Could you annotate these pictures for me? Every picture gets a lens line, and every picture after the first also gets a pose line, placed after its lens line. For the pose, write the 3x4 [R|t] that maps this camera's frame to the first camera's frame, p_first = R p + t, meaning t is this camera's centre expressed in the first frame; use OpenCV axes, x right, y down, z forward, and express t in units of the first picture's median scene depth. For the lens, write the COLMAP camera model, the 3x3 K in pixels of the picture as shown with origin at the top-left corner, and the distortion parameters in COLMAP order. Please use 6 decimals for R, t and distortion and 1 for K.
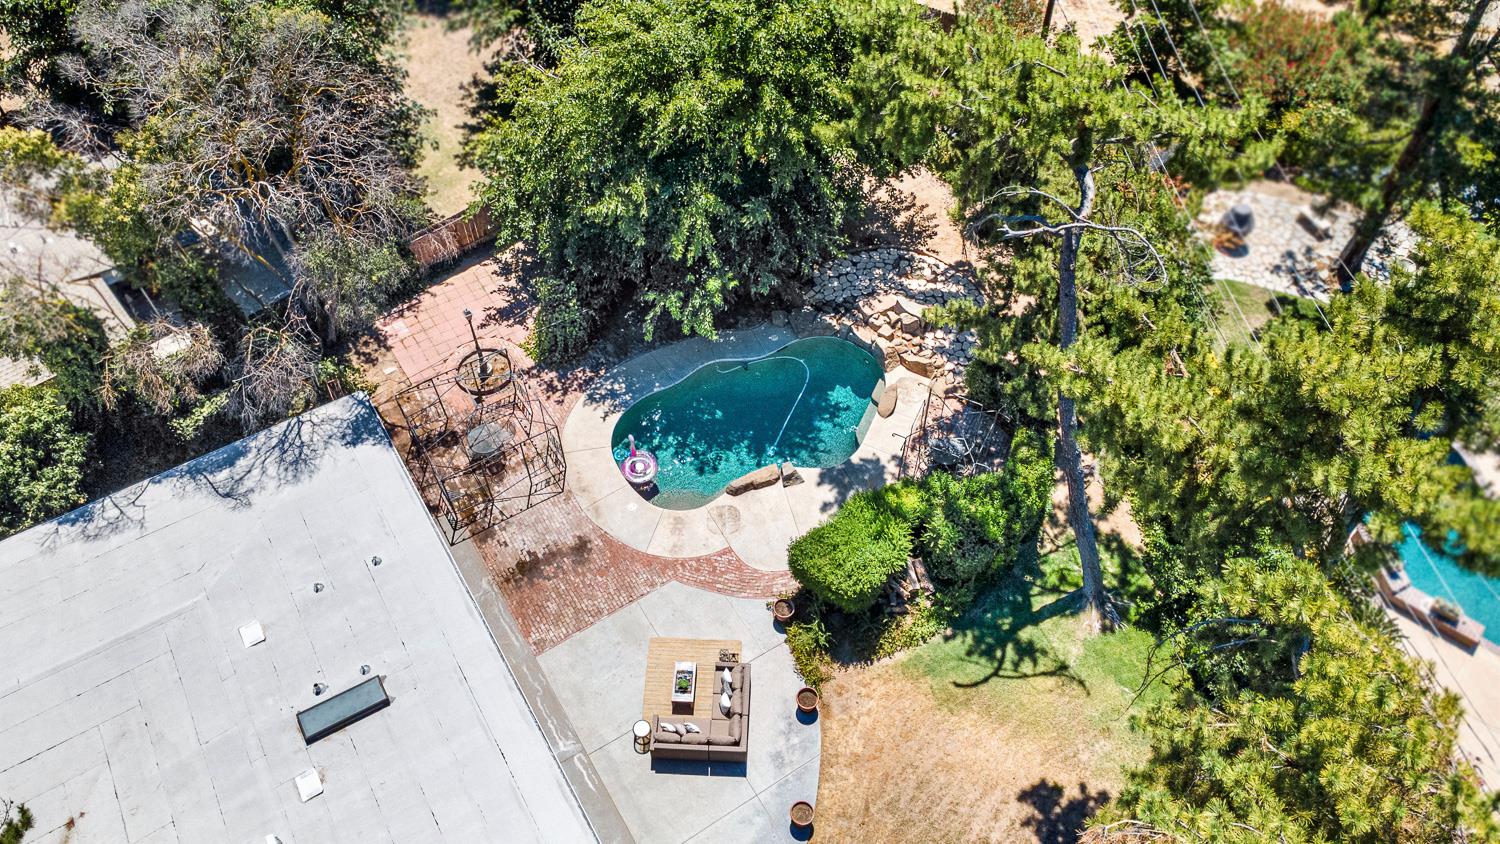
lens RADIAL K [[1070.8, 0, 731.7], [0, 1070.8, 447.2], [0, 0, 1]] dist [0.087225, -0.110107]
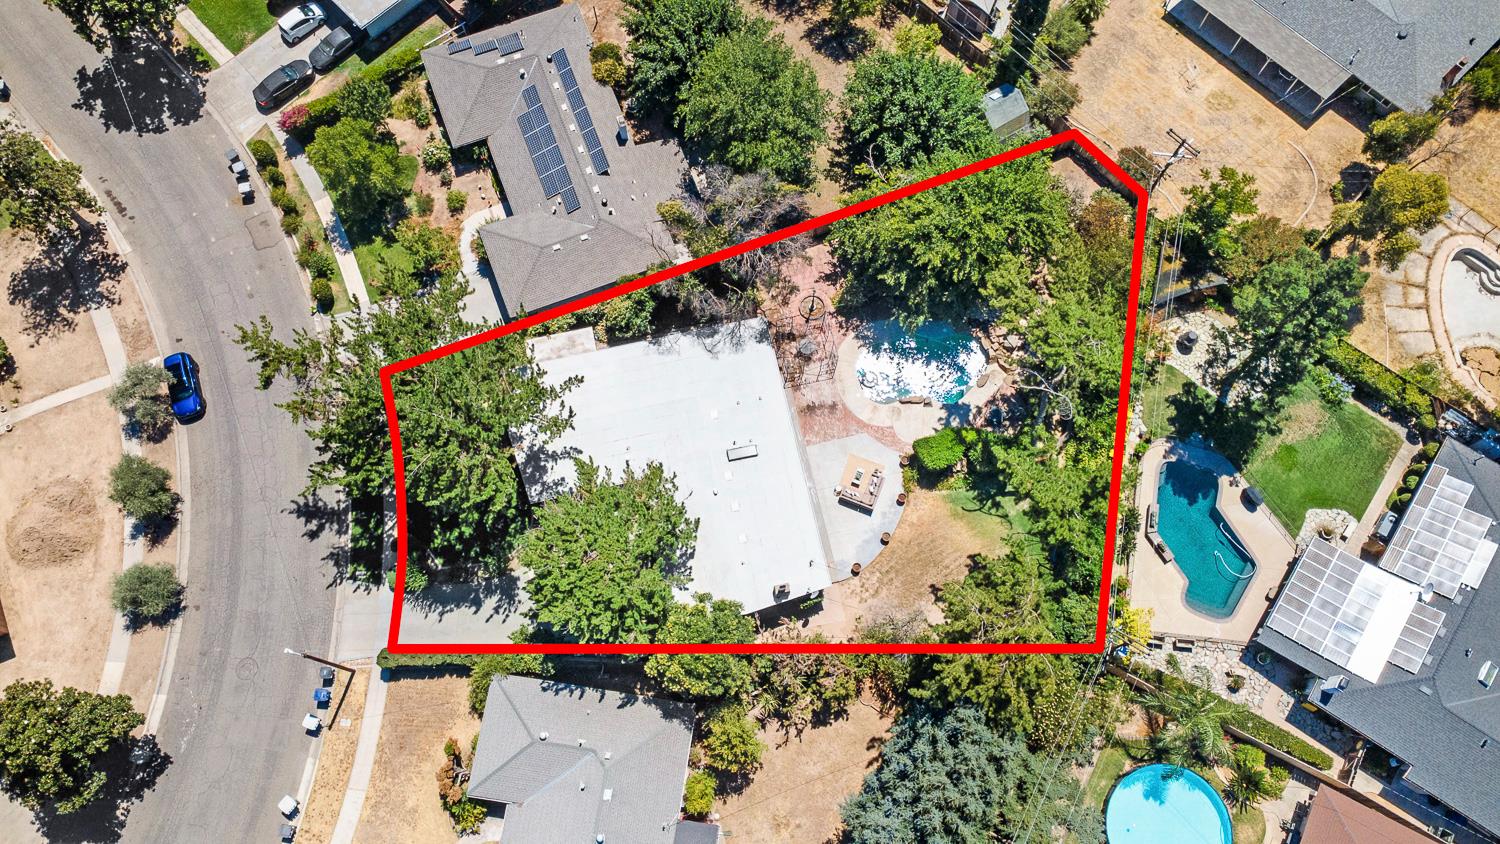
lens RADIAL K [[1084.5, 0, 749.4], [0, 1084.5, 404.0], [0, 0, 1]] dist [0.009263, 0.040885]
pose [[0.944368, 0.312075, -0.103816, -0.069282], [-0.272888, 0.919696, 0.282295, -0.557250], [0.183577, -0.238261, 0.953694, -1.377000]]
